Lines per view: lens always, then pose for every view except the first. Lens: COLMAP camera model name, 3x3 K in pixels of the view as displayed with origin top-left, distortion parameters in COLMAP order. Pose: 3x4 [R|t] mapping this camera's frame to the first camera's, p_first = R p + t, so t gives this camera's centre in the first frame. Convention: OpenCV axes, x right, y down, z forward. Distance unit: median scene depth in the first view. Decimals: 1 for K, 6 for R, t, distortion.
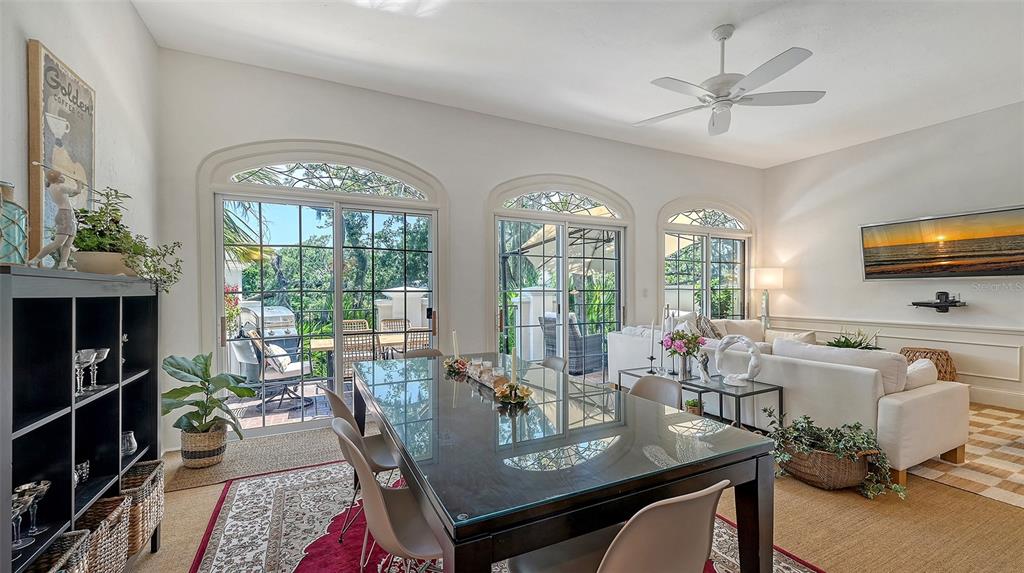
lens RADIAL K [[415.5, 0, 512.5], [0, 415.5, 287.9], [0, 0, 1]] dist [-0.002330, -0.000467]
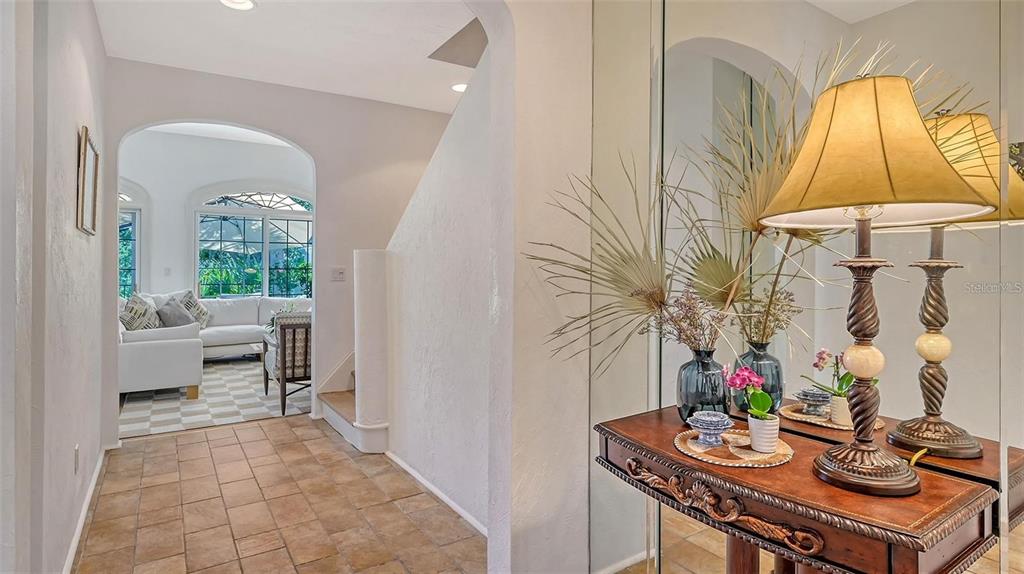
lens RADIAL K [[522.4, 0, 512.0], [0, 522.4, 287.0], [0, 0, 1]] dist [-0.002119, -0.000272]
pose [[0.992989, 0.002916, 0.118169, 1.076491], [-0.007106, 0.999360, 0.035053, 0.001396], [-0.117991, -0.035647, 0.992375, -0.462118]]
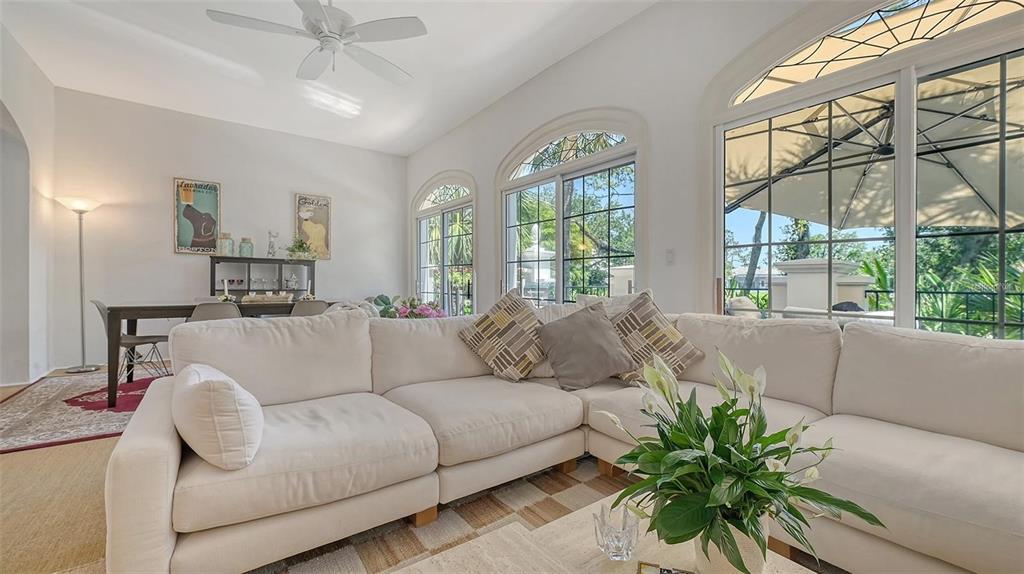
lens RADIAL K [[408.5, 0, 515.7], [0, 408.5, 286.8], [0, 0, 1]] dist [0.000314, -0.000366]
pose [[0.175589, 0.012231, -0.984388, 0.858704], [-0.004910, 0.999921, 0.011549, 0.051834], [0.984451, 0.002806, 0.175635, 0.719370]]
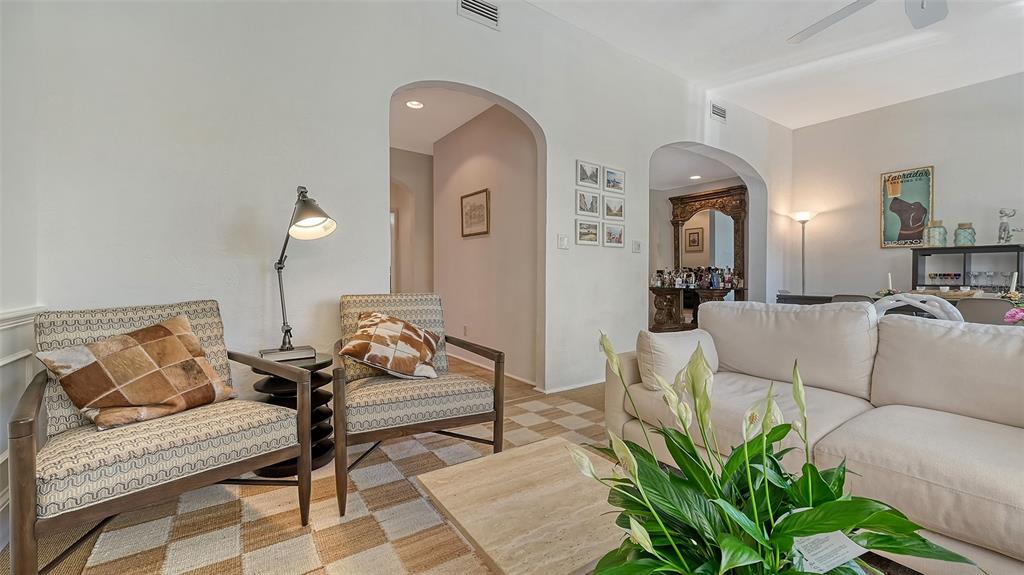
lens RADIAL K [[408.5, 0, 515.7], [0, 408.5, 287.3], [0, 0, 1]] dist [0.000314, -0.000366]
pose [[-0.988109, 0.004161, -0.153698, 0.781268], [0.000771, 0.999755, 0.022112, 0.058720], [0.153752, 0.021731, -0.987870, 0.934526]]
